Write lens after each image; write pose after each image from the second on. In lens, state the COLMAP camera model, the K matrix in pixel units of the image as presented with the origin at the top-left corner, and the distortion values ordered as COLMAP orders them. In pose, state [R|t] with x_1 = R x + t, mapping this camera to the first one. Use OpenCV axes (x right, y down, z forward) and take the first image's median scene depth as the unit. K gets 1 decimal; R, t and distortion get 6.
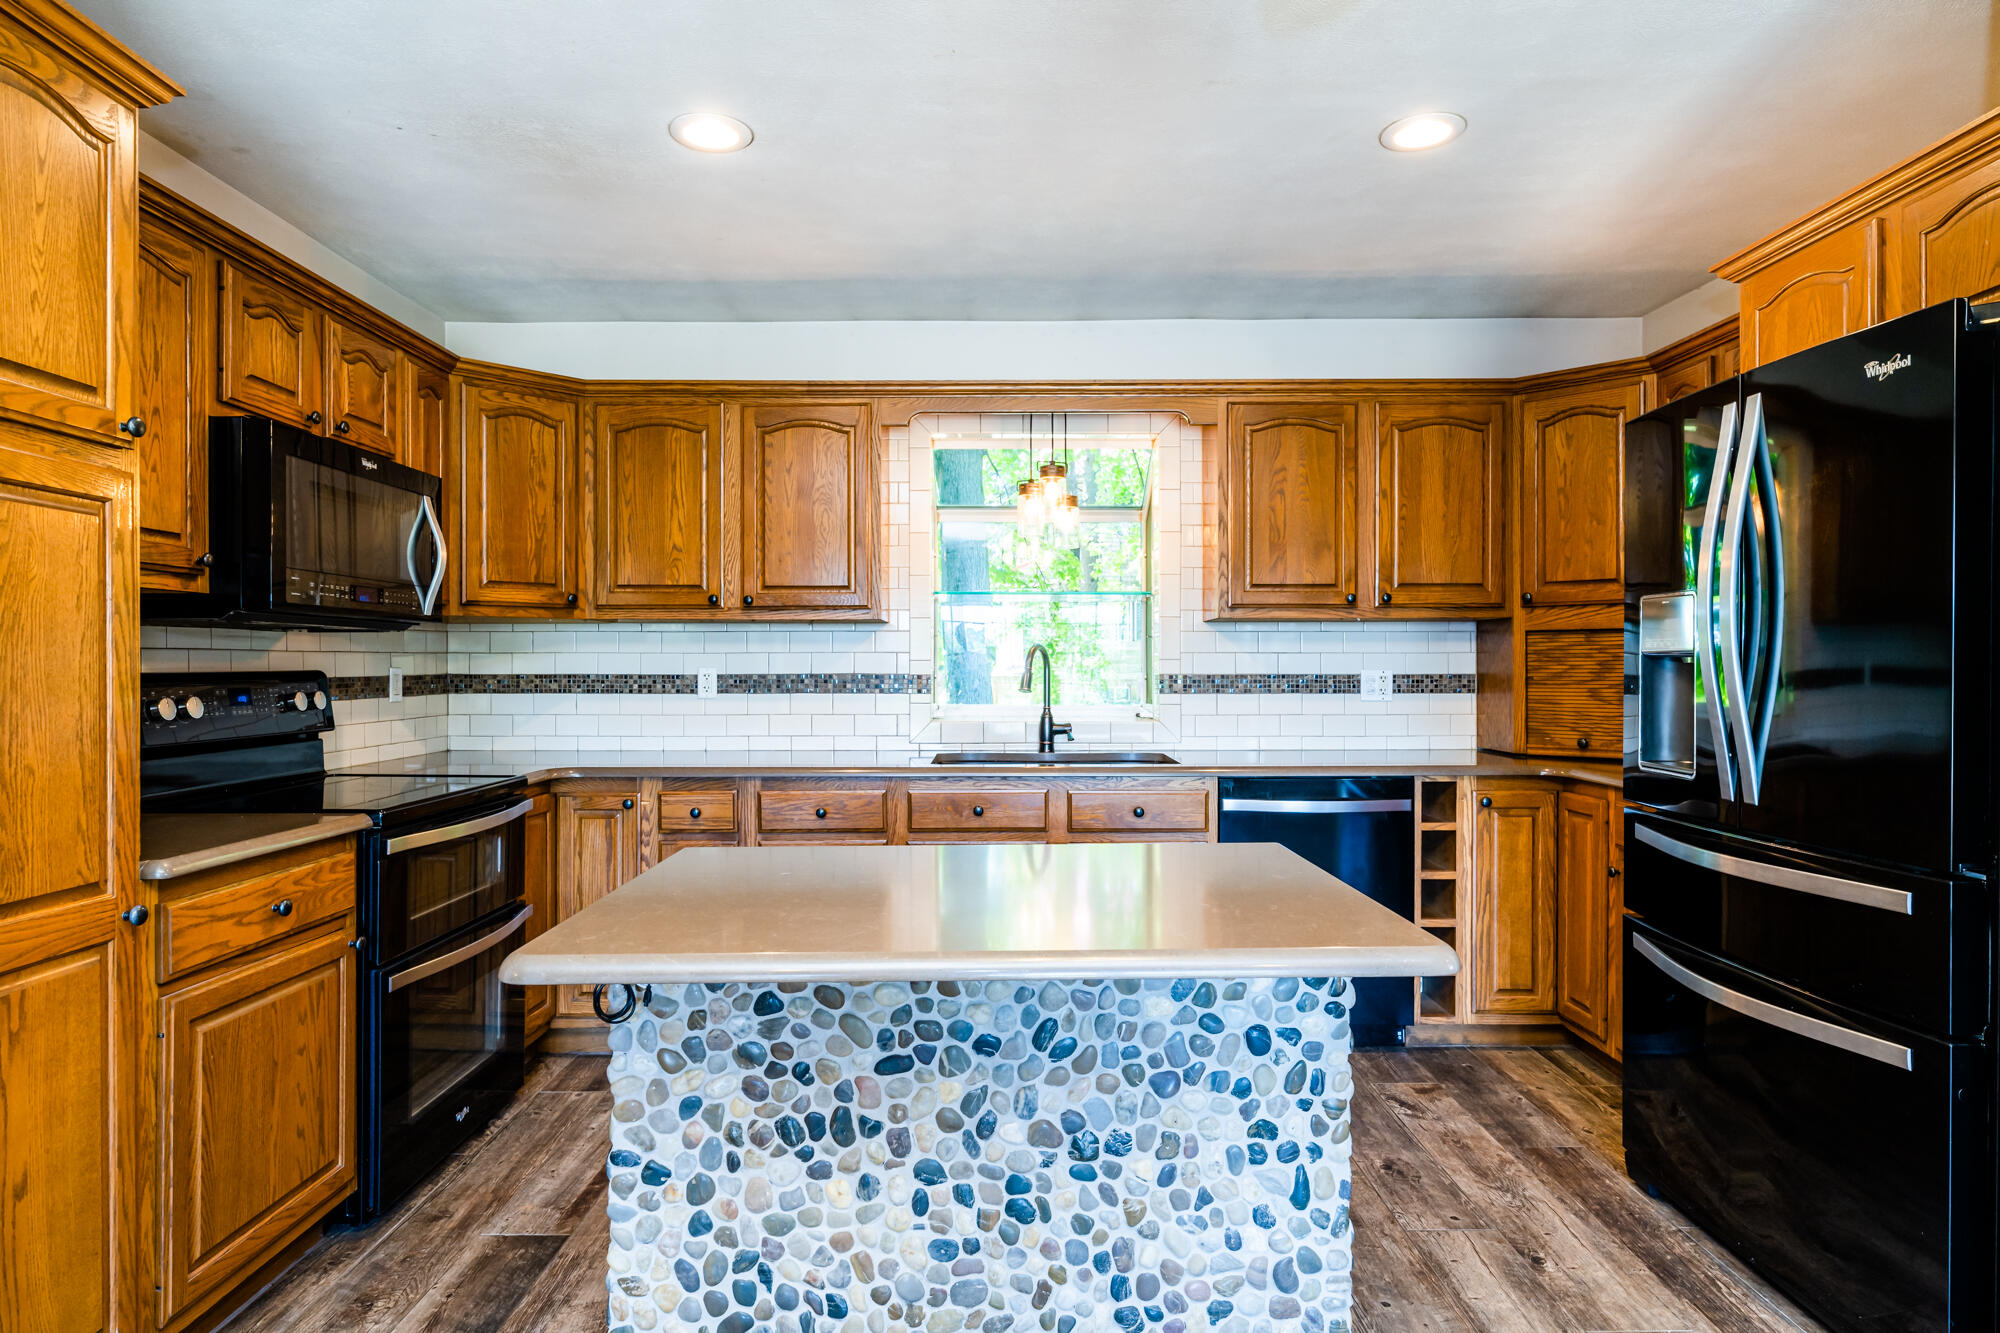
lens RADIAL K [[1136.2, 0, 1006.3], [0, 1136.2, 672.3], [0, 0, 1]] dist [-0.002090, -0.000564]
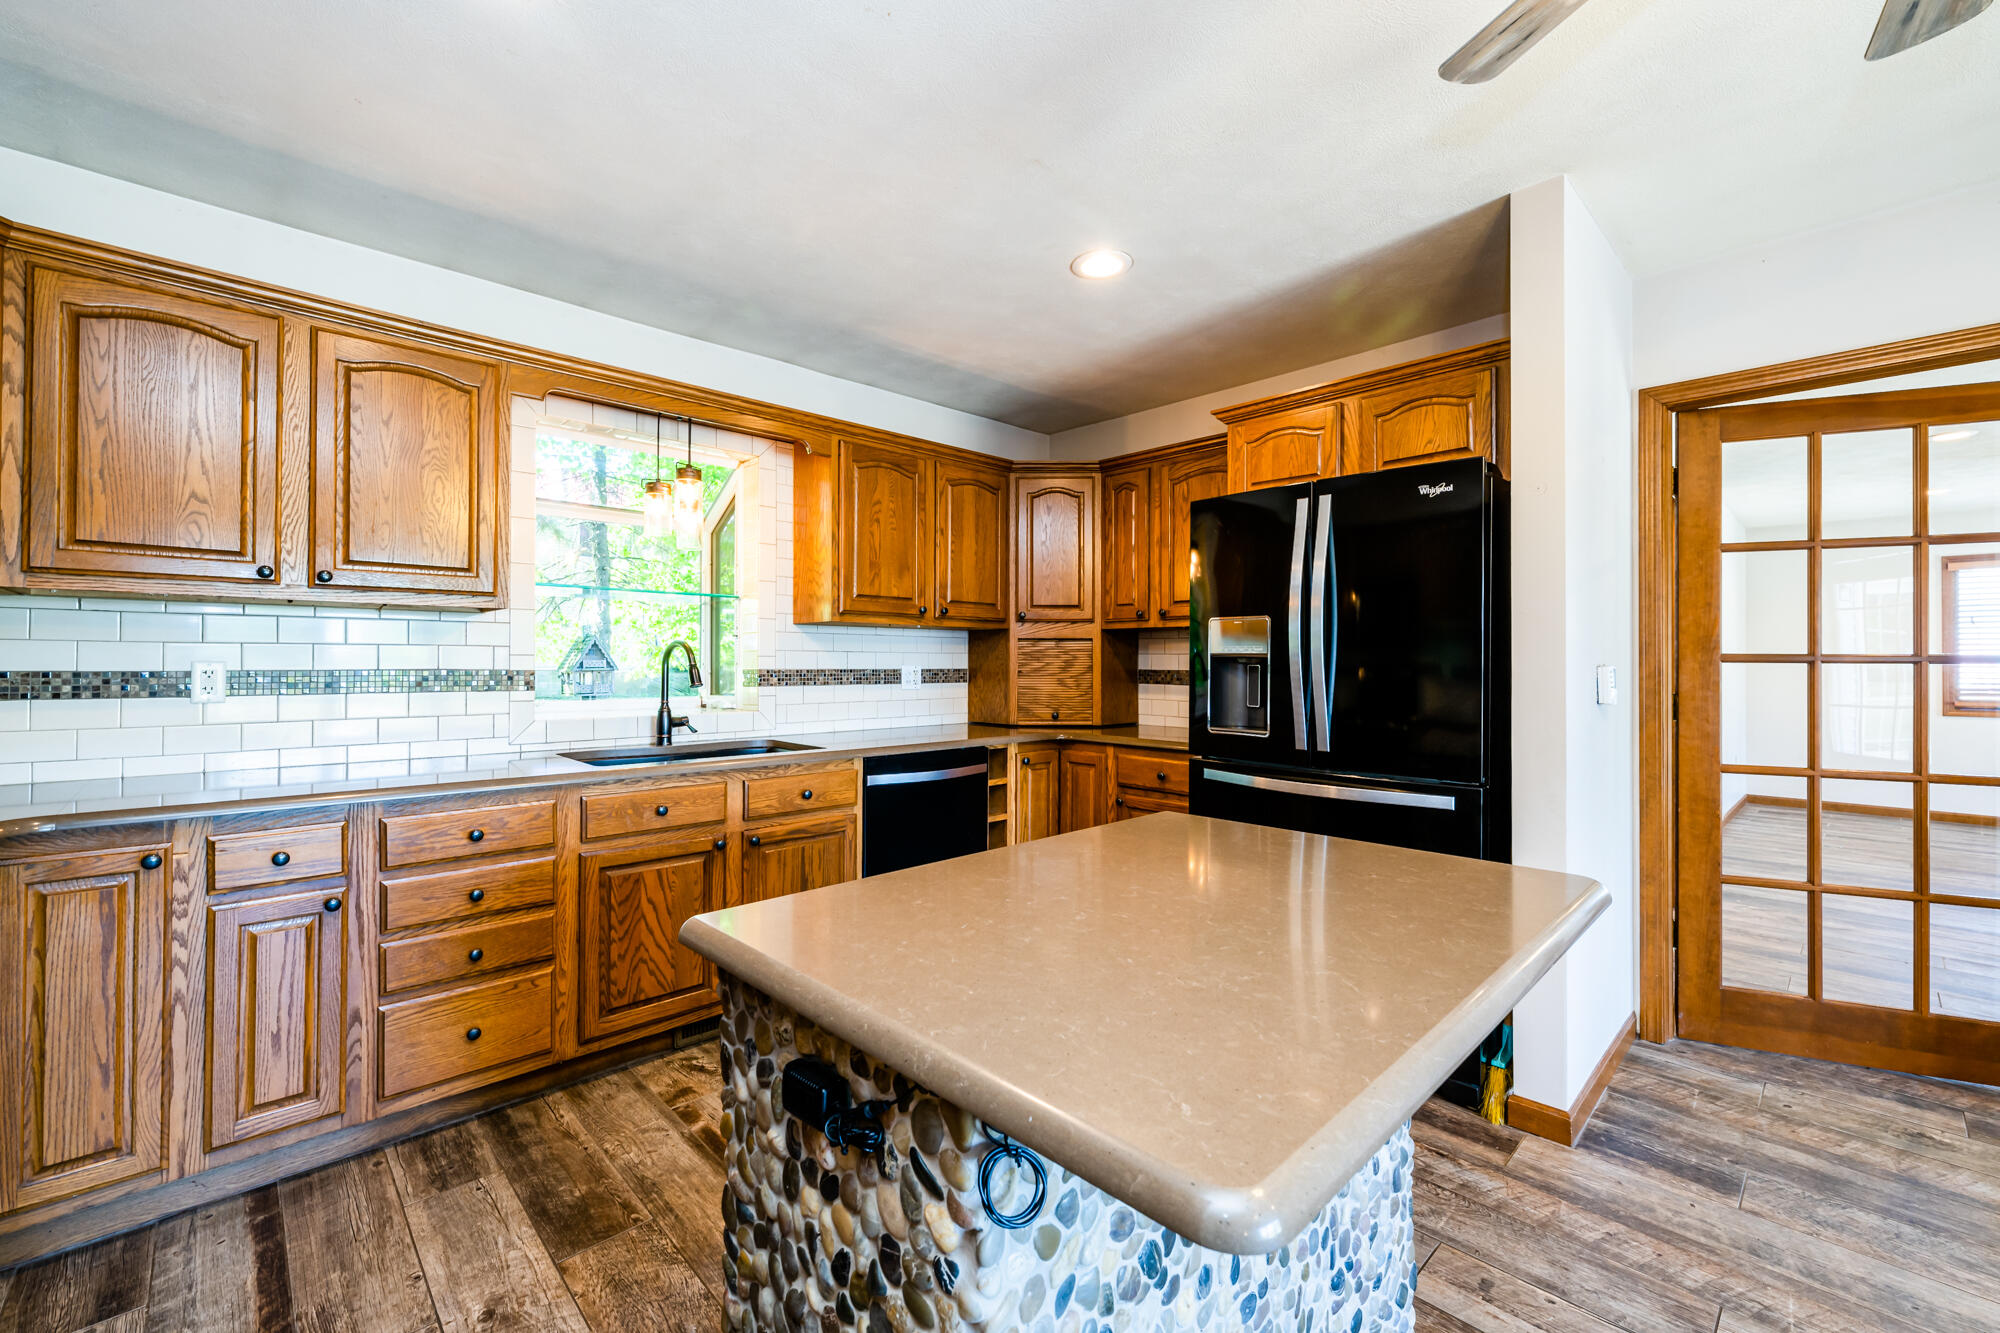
lens RADIAL K [[819.9, 0, 989.6], [0, 819.9, 658.0], [0, 0, 1]] dist [0.000848, -0.000359]
pose [[0.736357, 0.007078, 0.676557, -0.292232], [-0.000597, 0.999952, -0.009812, -0.001929], [-0.676593, 0.006821, 0.736325, 0.291730]]
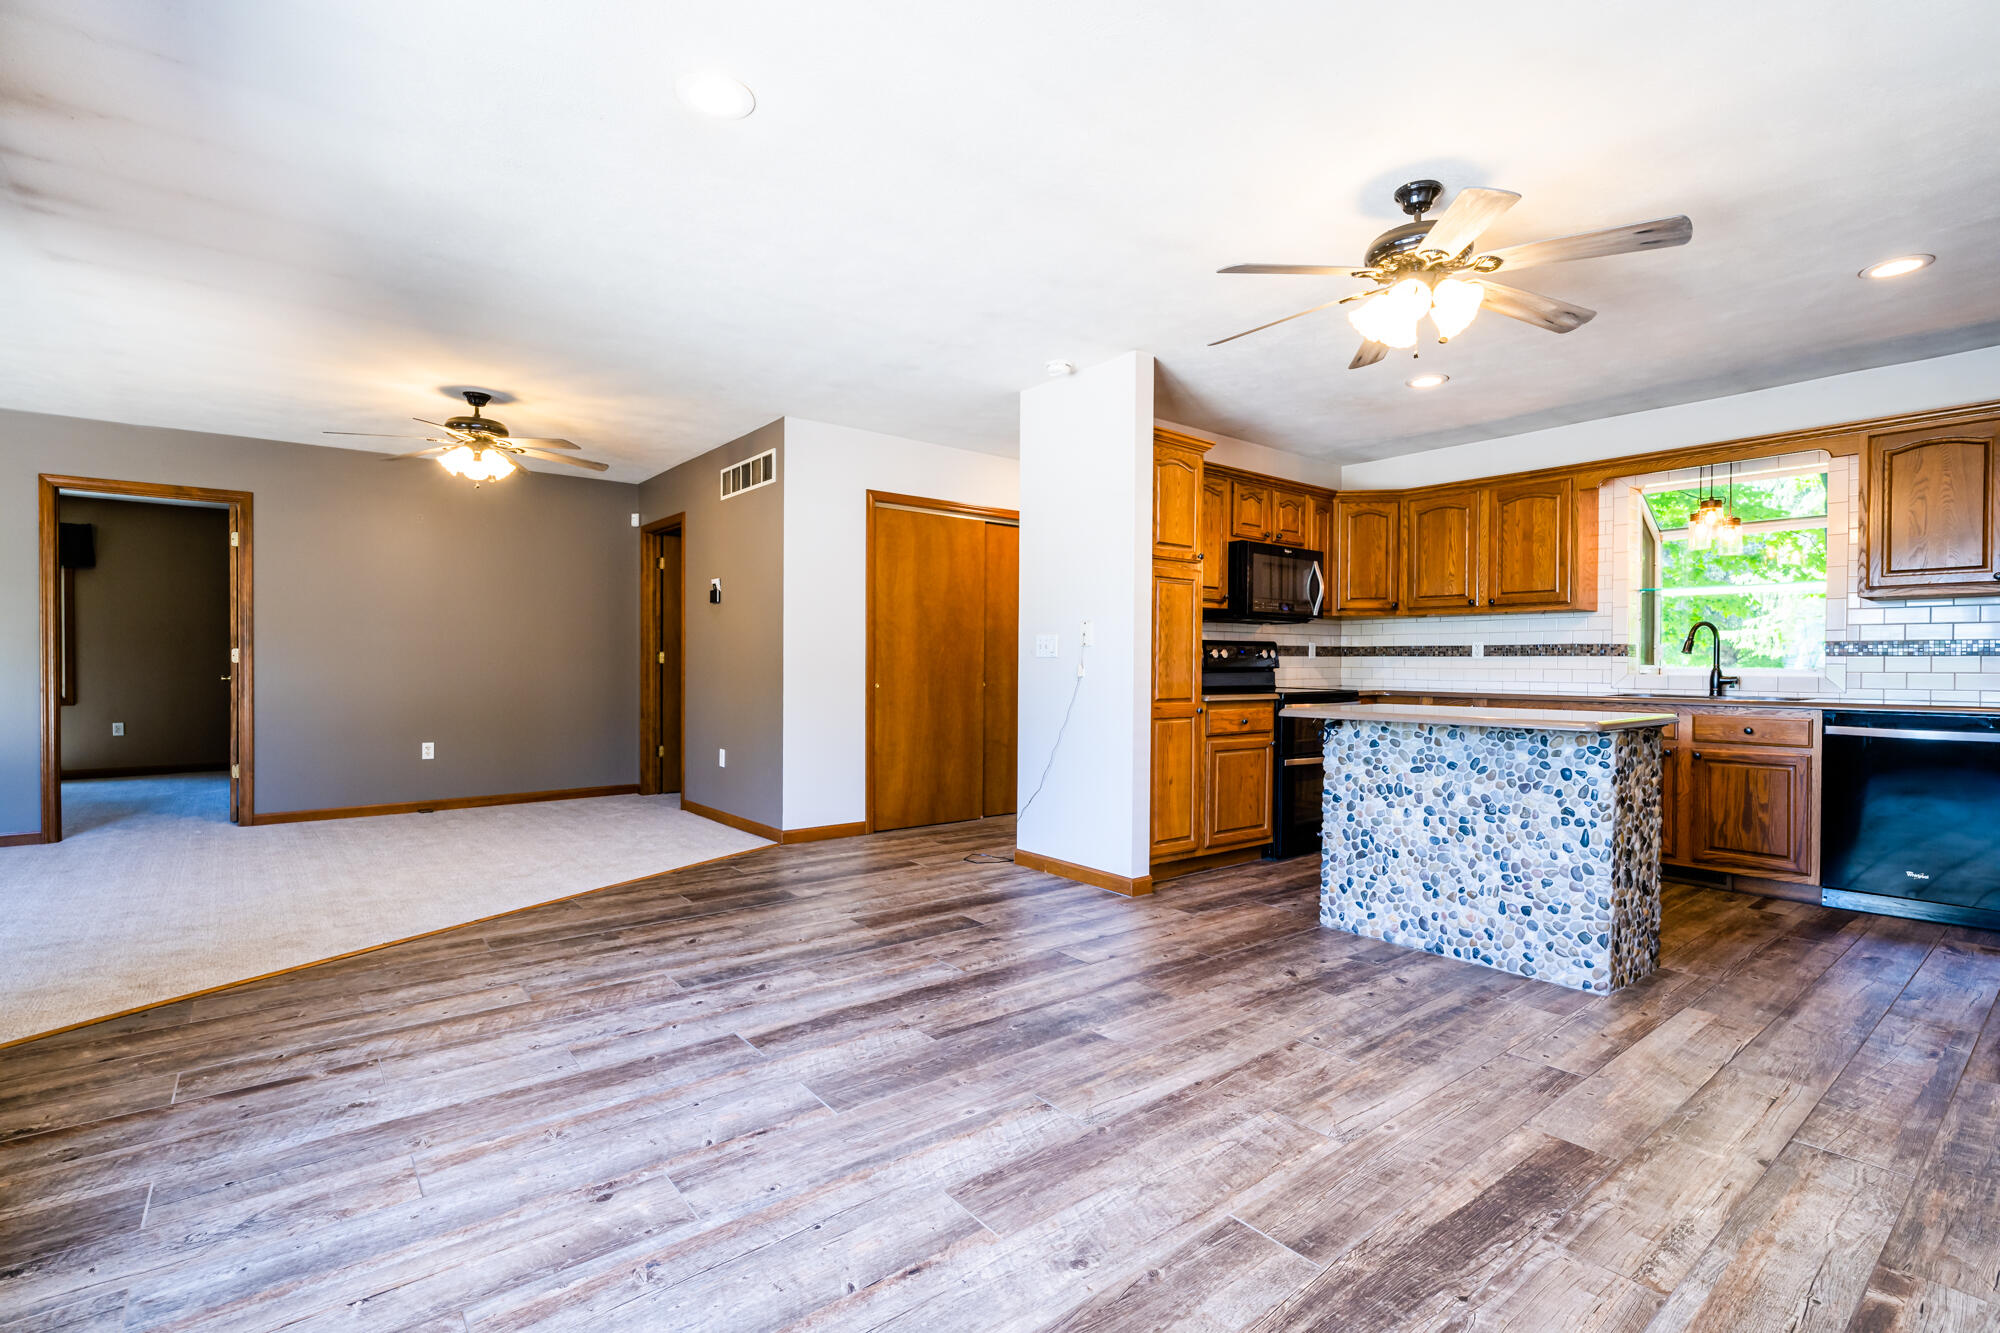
lens RADIAL K [[925.5, 0, 999.2], [0, 925.5, 668.9], [0, 0, 1]] dist [-0.000418, 0.000800]
pose [[0.620548, 0.008327, -0.784125, 0.457600], [-0.010362, 0.999943, 0.002419, 0.049083], [0.784100, 0.006624, 0.620599, -0.524570]]
